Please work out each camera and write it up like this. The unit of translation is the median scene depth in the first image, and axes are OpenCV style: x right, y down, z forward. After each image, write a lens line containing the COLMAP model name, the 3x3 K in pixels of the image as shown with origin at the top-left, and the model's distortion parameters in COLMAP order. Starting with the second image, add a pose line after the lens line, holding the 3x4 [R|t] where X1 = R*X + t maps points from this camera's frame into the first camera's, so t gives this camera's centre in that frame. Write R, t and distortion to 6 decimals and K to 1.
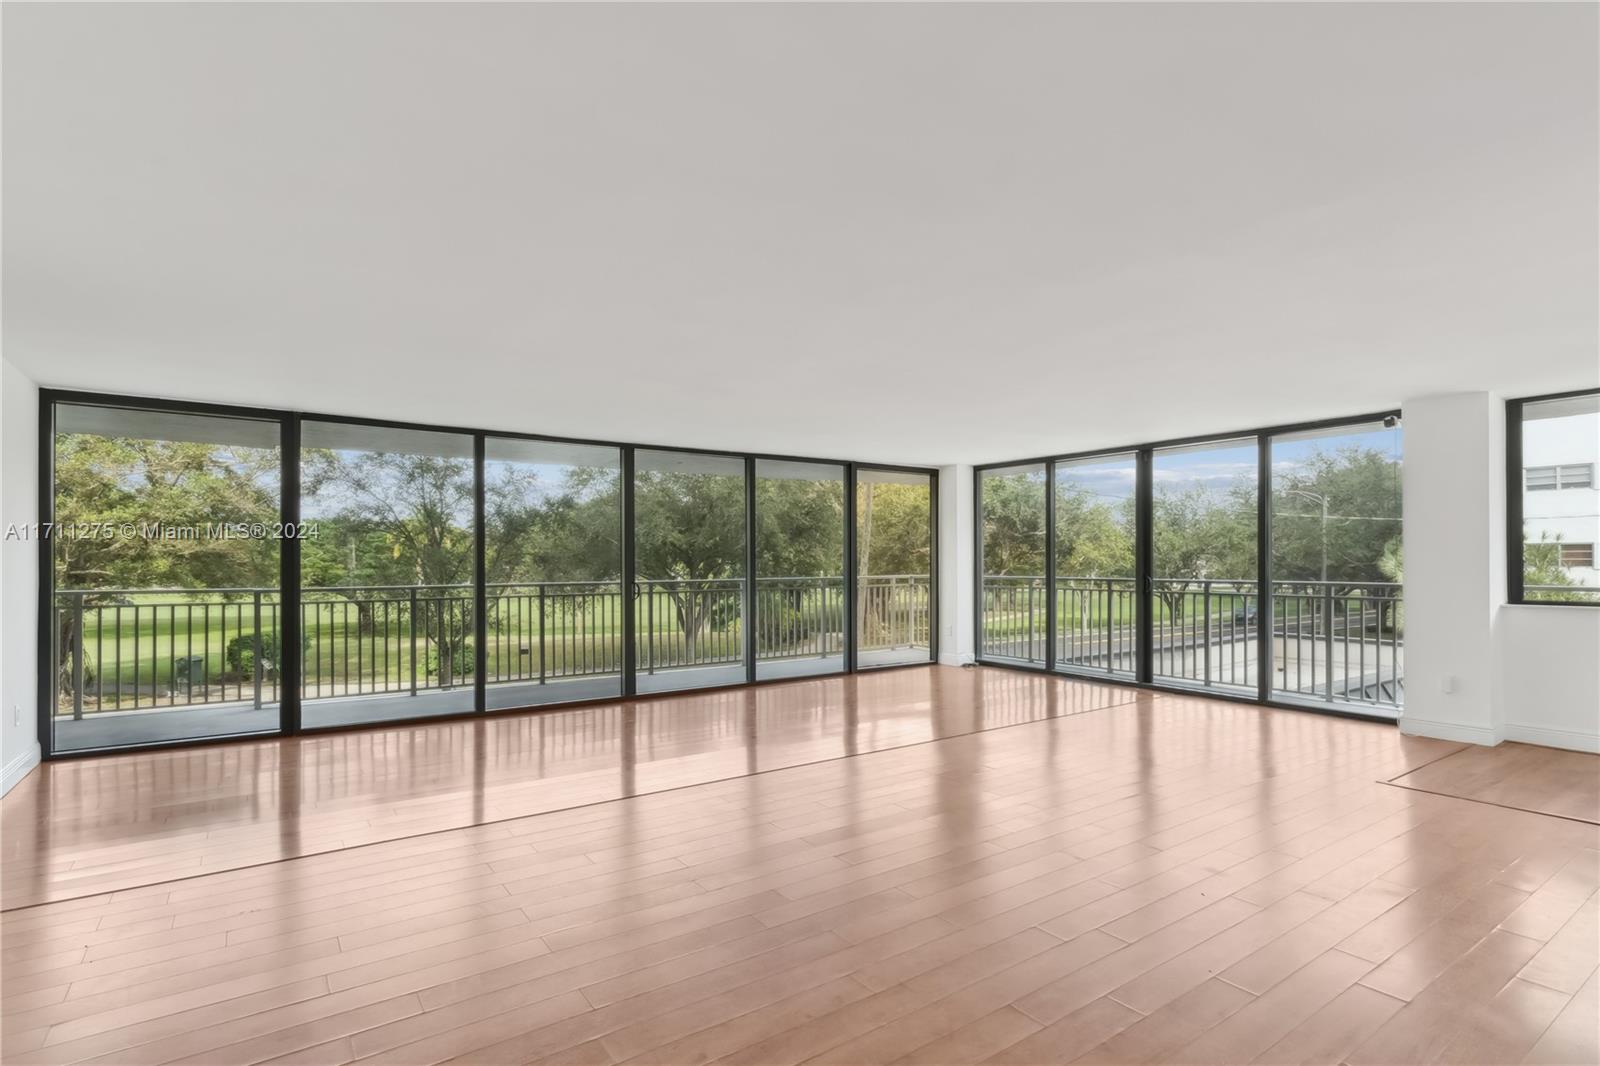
lens RADIAL K [[770.0, 0, 793.1], [0, 770.0, 566.6], [0, 0, 1]] dist [-0.001119, -0.000134]
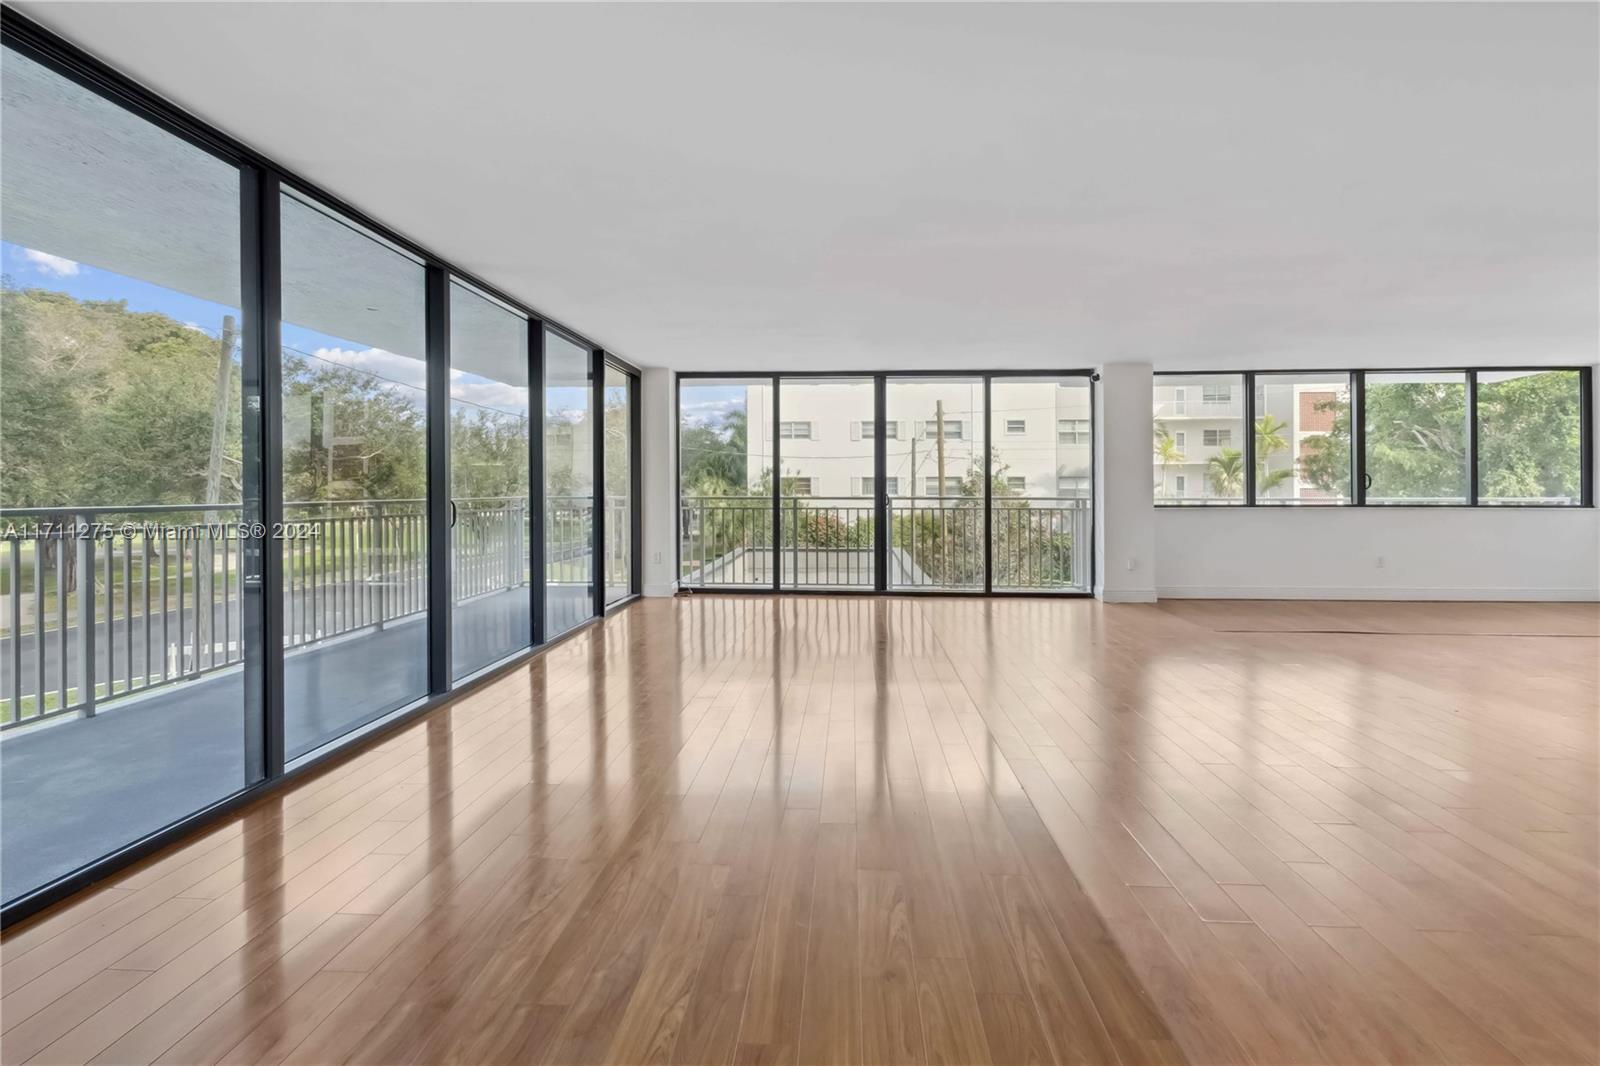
lens RADIAL K [[784.0, 0, 777.0], [0, 784.0, 494.9], [0, 0, 1]] dist [-0.001149, -0.000073]
pose [[0.637111, -0.000835, 0.770772, -0.397731], [0.003695, 0.999991, -0.001970, 0.015364], [-0.770763, 0.004103, 0.637108, 0.330208]]
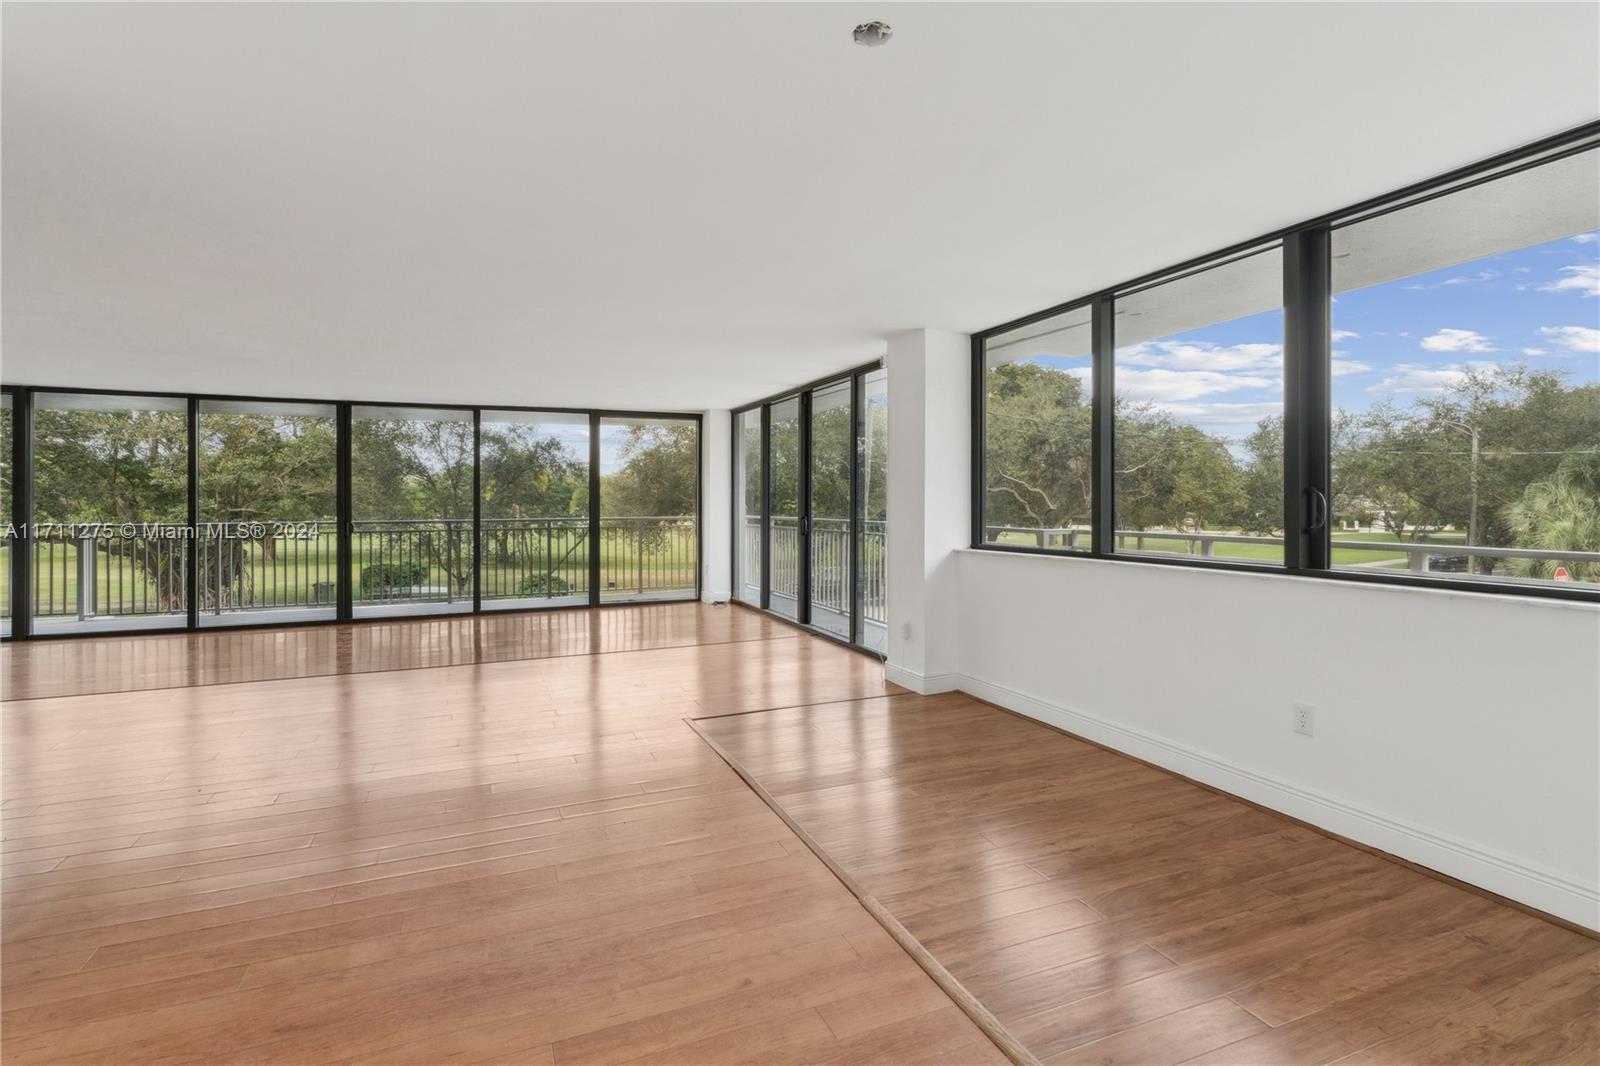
lens RADIAL K [[765.5, 0, 800.5], [0, 765.5, 504.4], [0, 0, 1]] dist [-0.003567, -0.000348]
pose [[0.980332, 0.000766, -0.197353, 0.532586], [-0.001048, 0.999999, -0.001324, -0.003010], [0.197352, 0.001504, 0.980332, 0.012652]]
